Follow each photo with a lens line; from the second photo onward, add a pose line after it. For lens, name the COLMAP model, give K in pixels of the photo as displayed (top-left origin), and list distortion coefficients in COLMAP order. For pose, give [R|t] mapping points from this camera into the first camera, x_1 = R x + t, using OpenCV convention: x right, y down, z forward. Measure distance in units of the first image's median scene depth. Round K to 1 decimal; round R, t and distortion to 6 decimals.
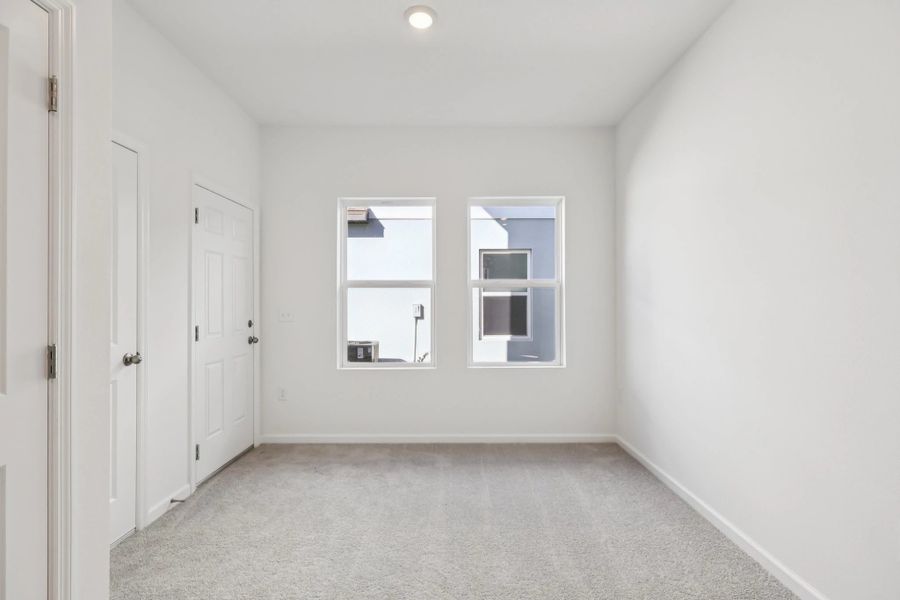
lens RADIAL K [[425.3, 0, 450.0], [0, 425.3, 300.0], [0, 0, 1]] dist [0.000251, -0.000006]
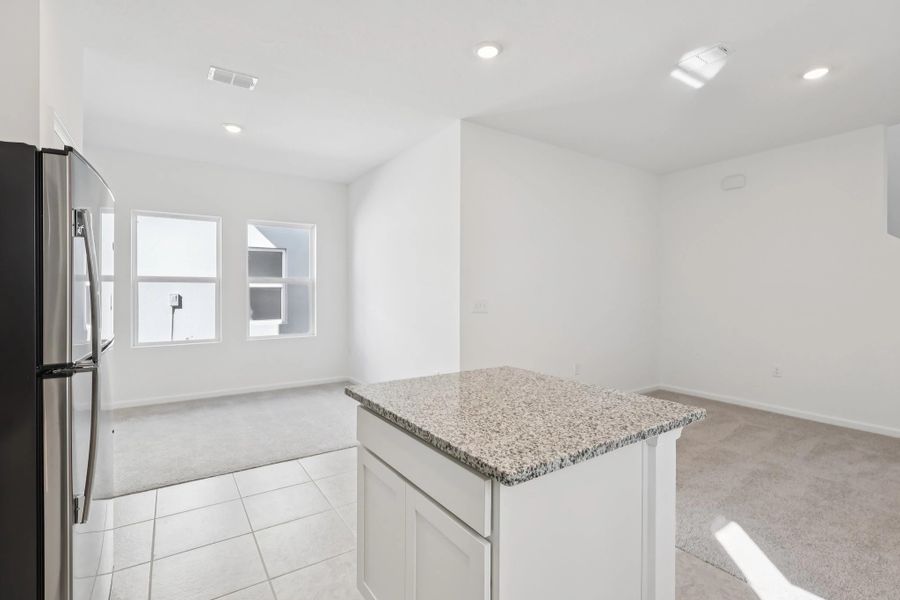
lens RADIAL K [[425.3, 0, 450.0], [0, 425.3, 300.0], [0, 0, 1]] dist [0.000251, -0.000006]
pose [[0.837155, -0.009631, 0.546881, -0.157191], [-0.005057, 0.999666, 0.025347, -0.012572], [-0.546942, -0.023985, 0.836827, -0.519443]]
